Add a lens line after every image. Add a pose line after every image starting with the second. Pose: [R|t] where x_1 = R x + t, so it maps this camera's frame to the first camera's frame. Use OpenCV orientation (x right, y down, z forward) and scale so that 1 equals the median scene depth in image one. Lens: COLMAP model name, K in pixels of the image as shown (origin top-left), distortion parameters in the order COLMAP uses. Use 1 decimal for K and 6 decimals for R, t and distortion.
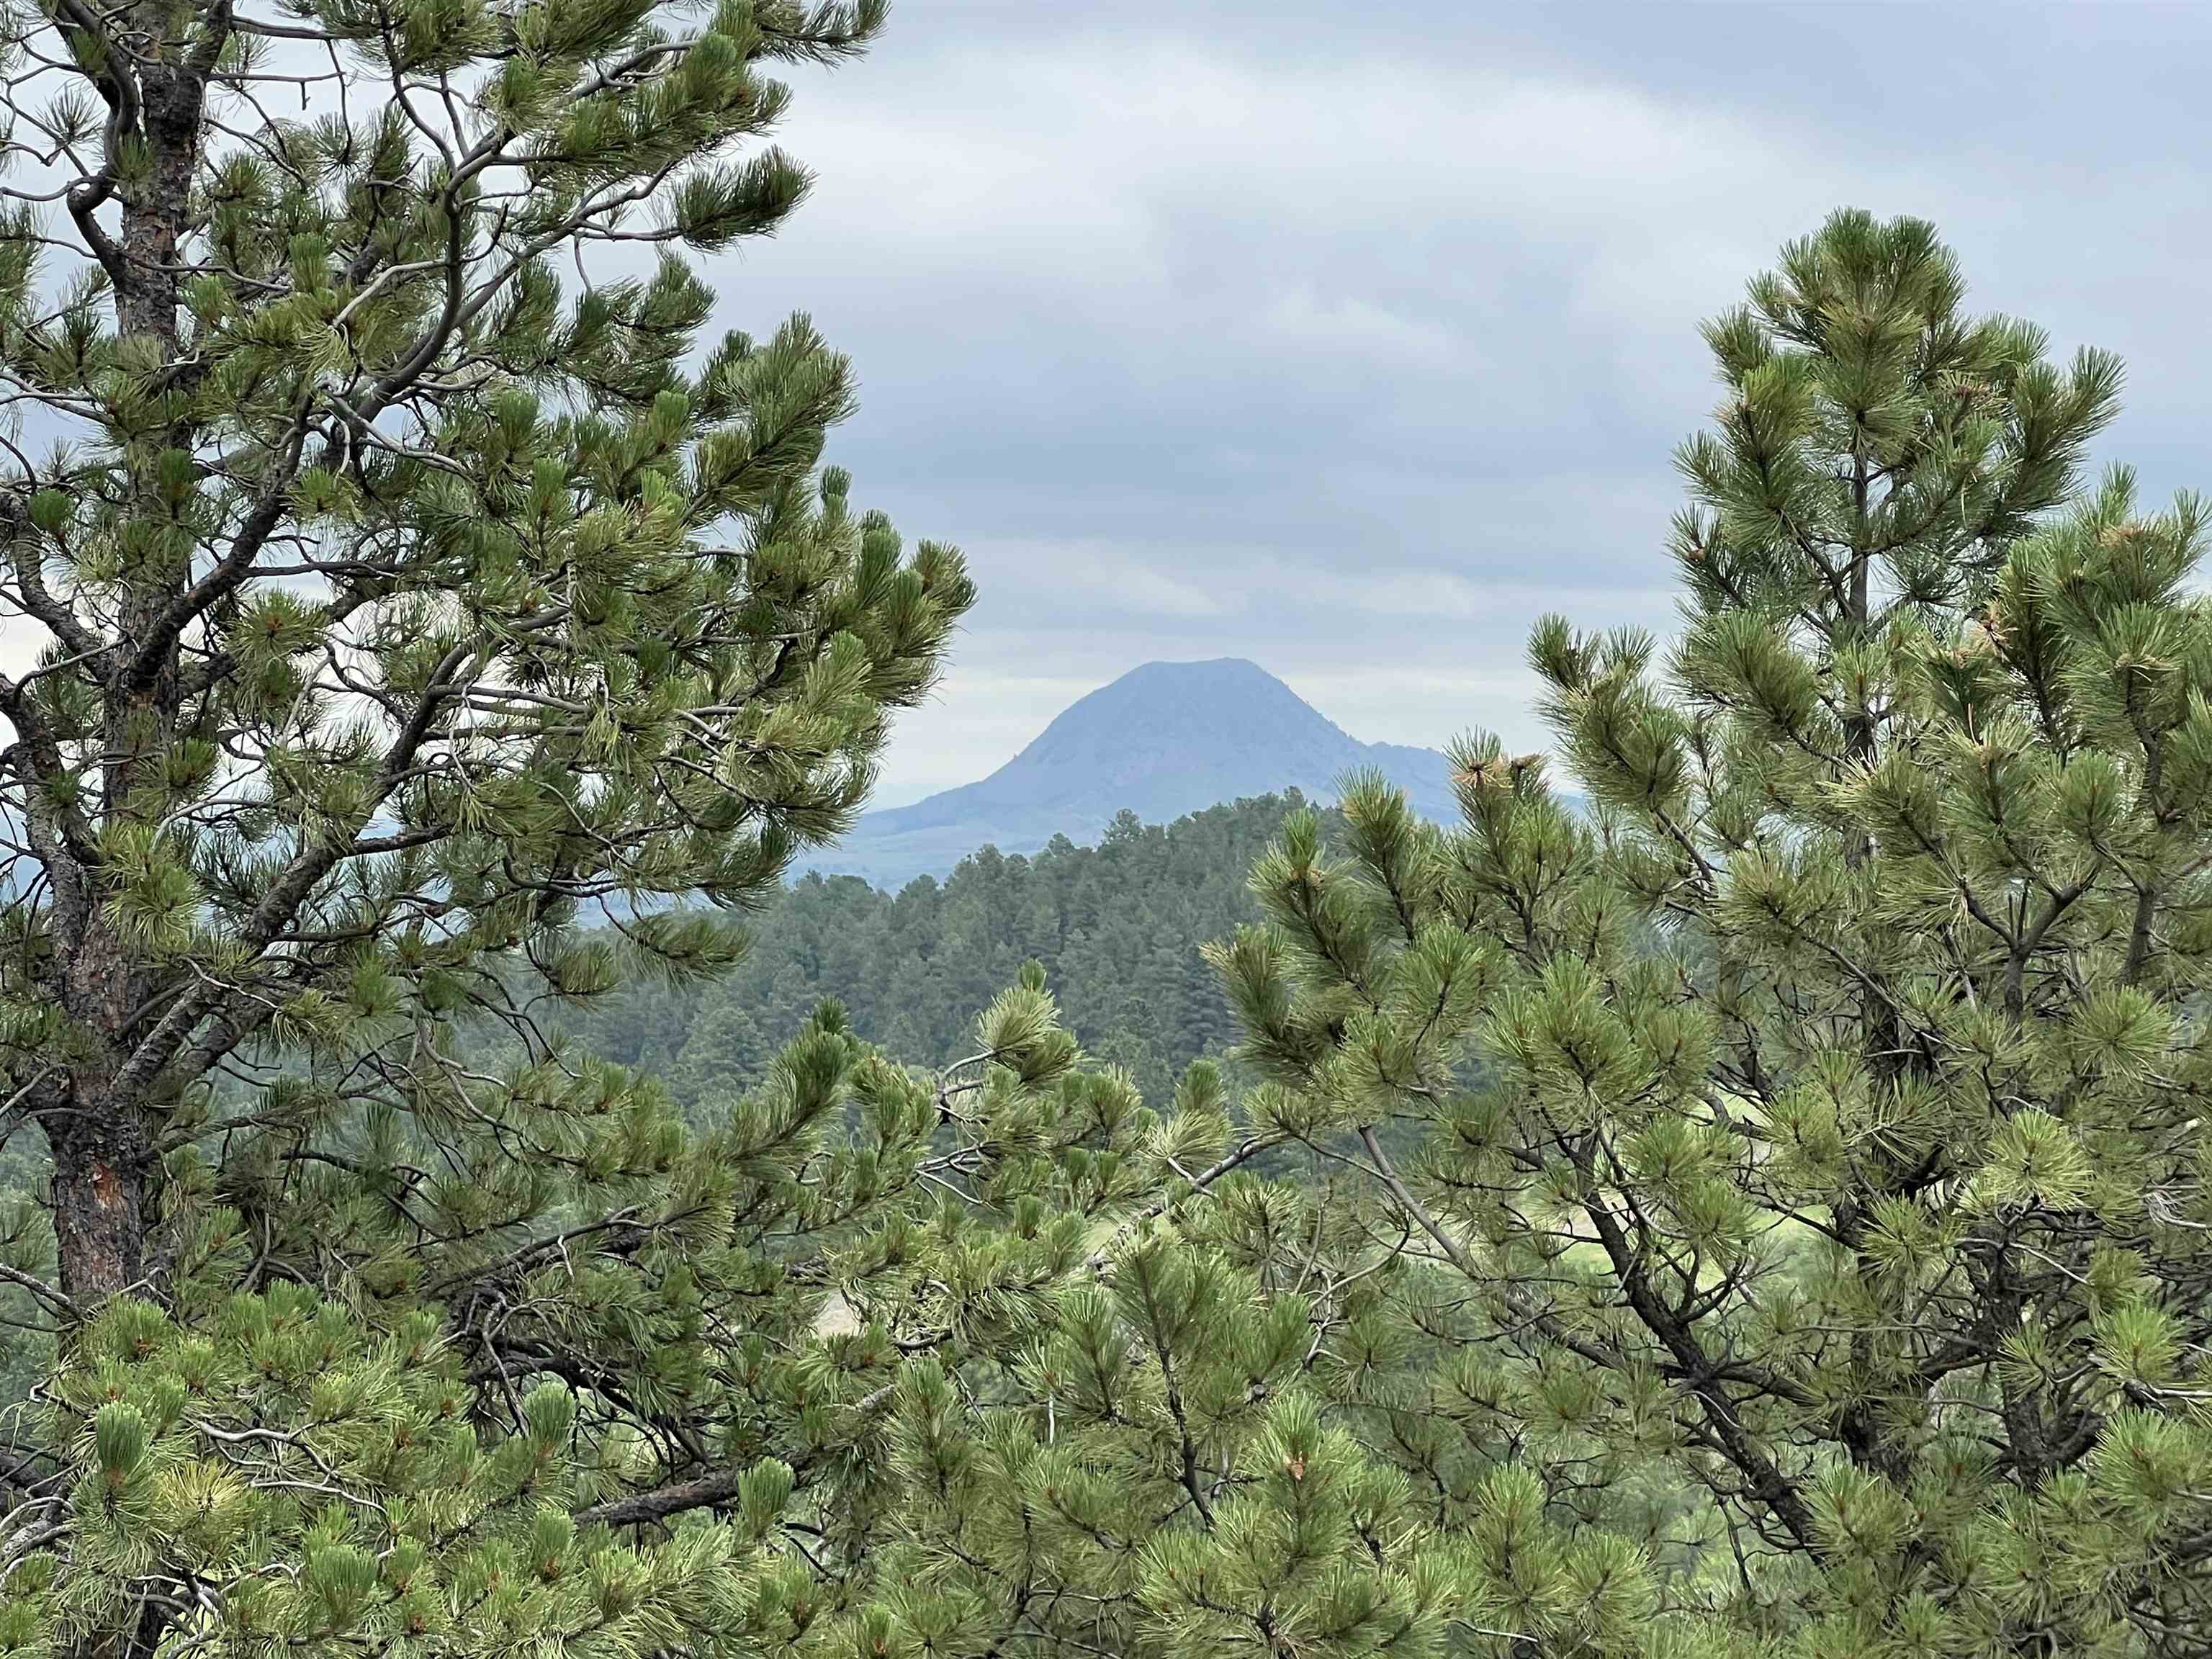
lens RADIAL K [[6091.8, 0, 1106.6], [0, 6091.8, 813.6], [0, 0, 1]] dist [-0.030277, 0.000000]
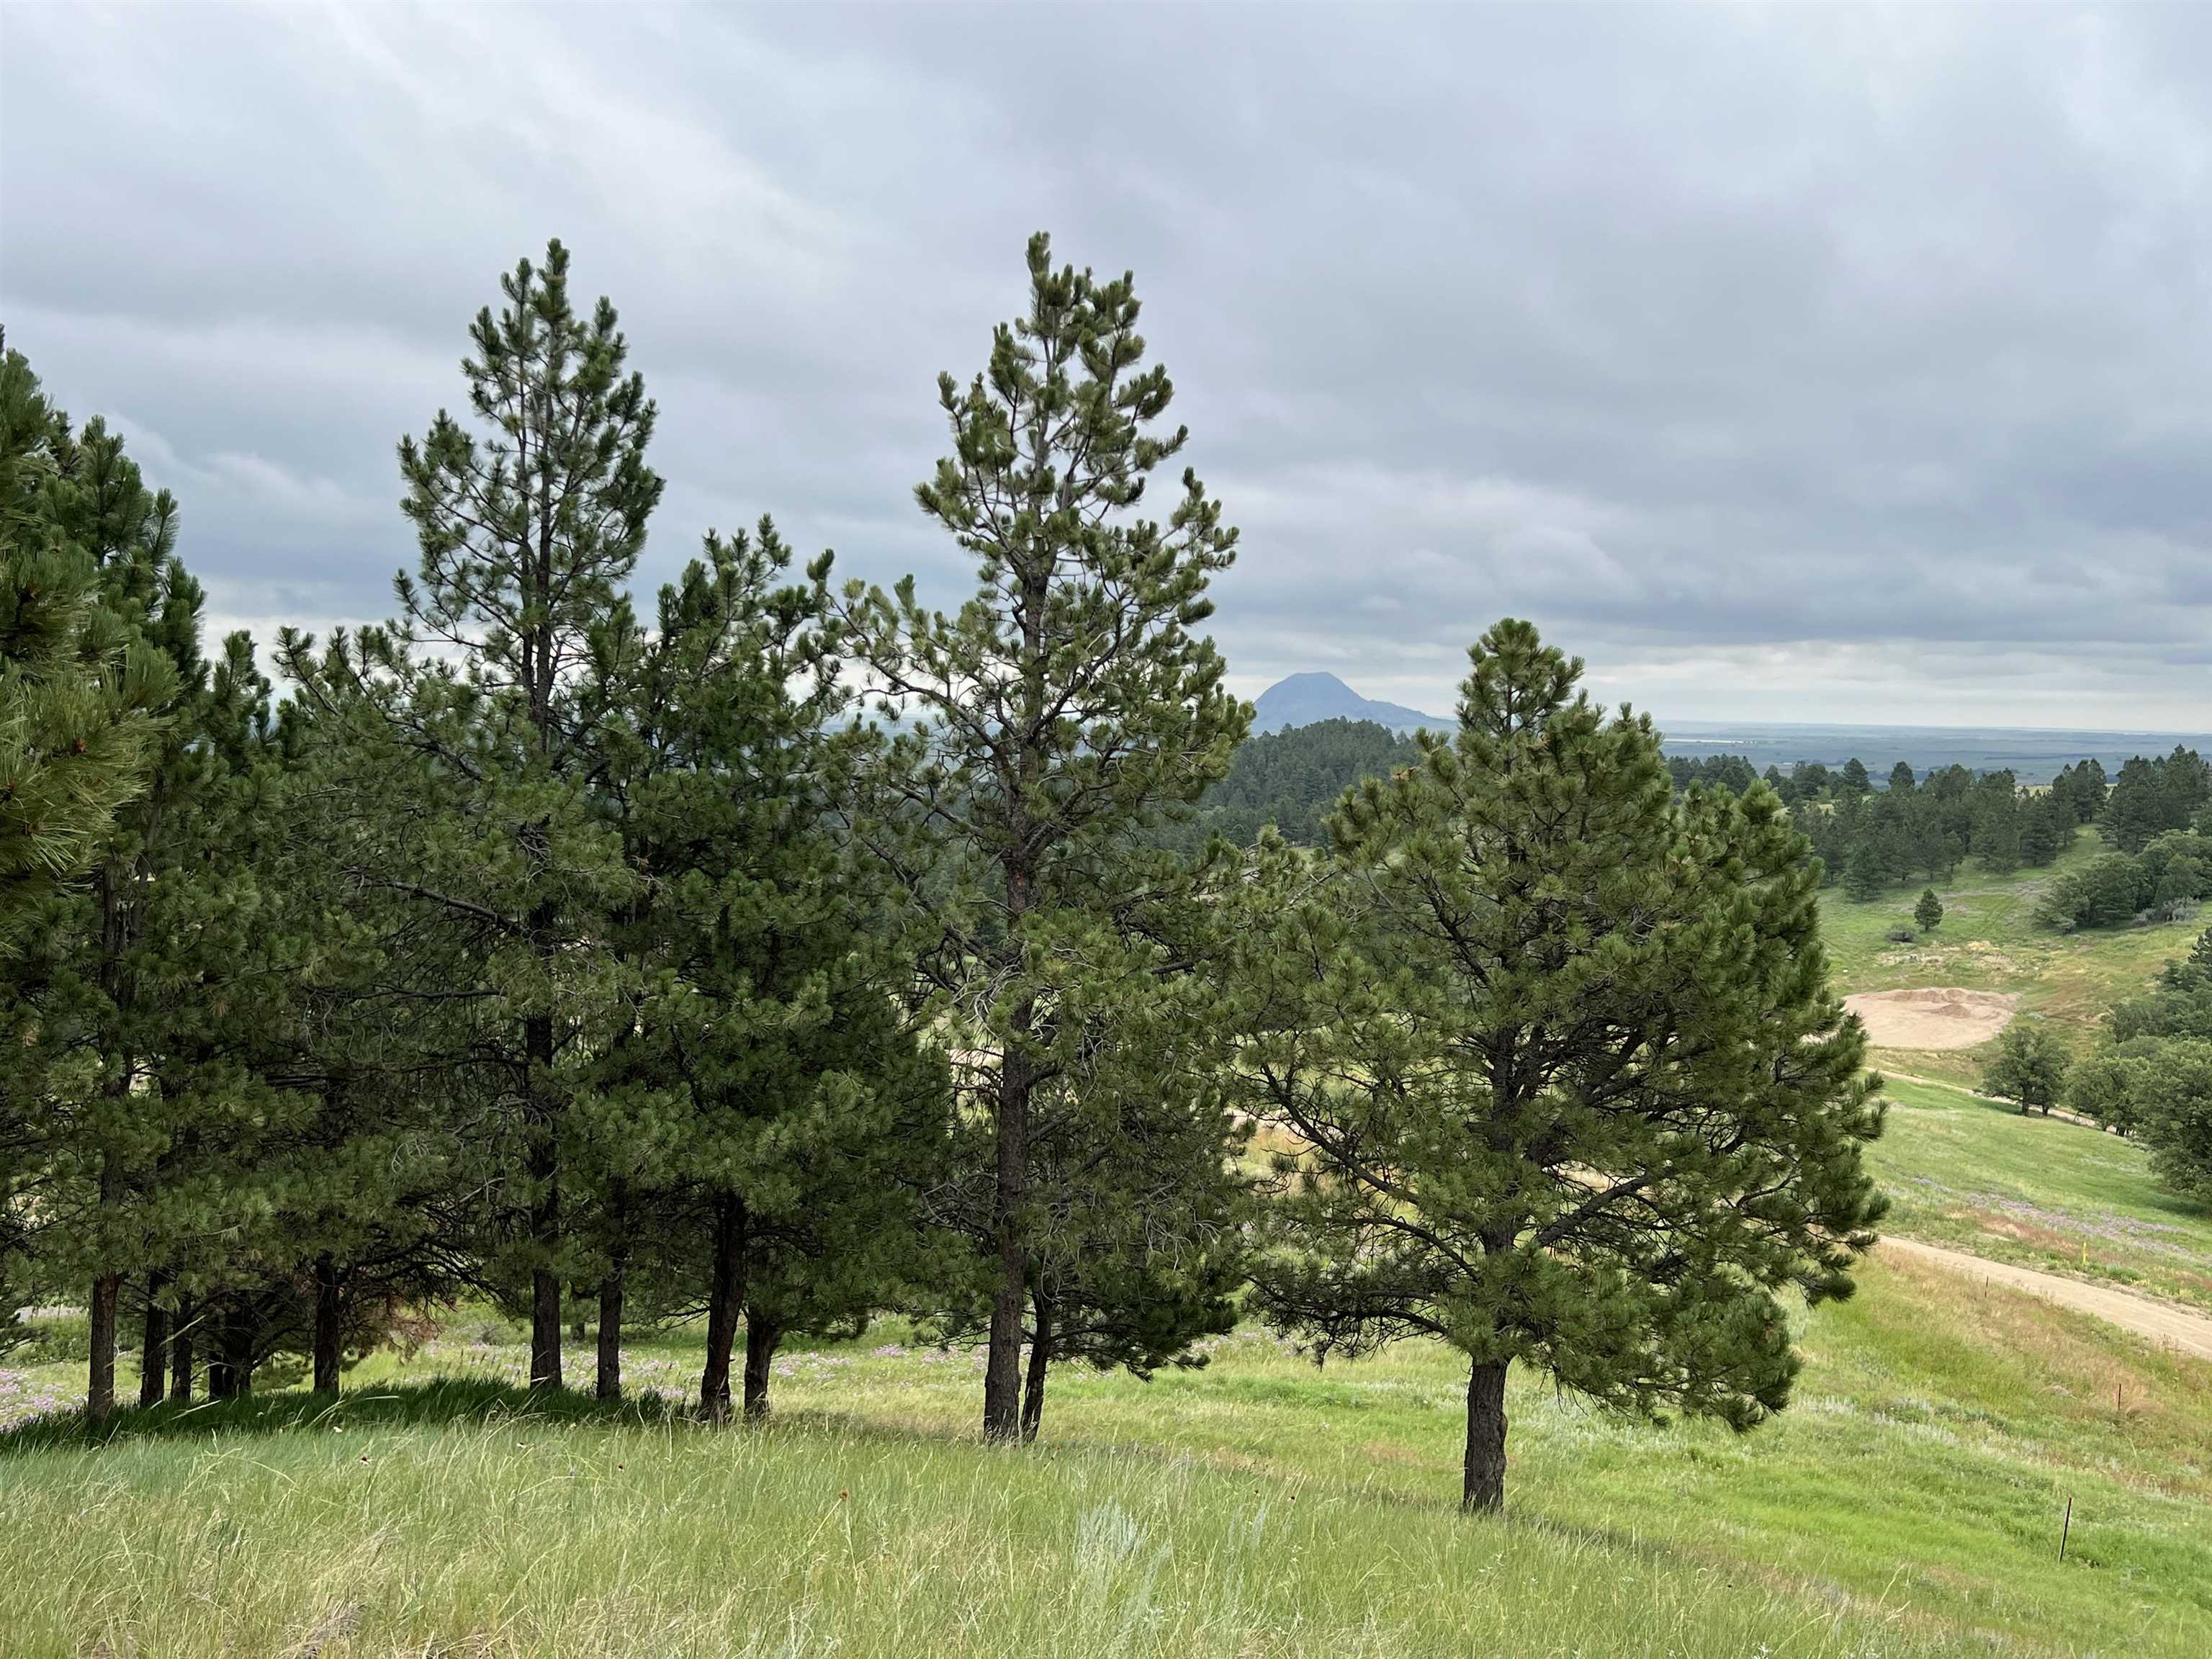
lens RADIAL K [[1975.7, 0, 1038.7], [0, 1975.7, 829.7], [0, 0, 1]] dist [0.002878, -0.005620]
pose [[0.992731, 0.014655, -0.119460, -0.011128], [-0.008114, 0.998450, 0.055056, -0.036023], [0.120081, -0.053687, 0.991311, -0.191052]]
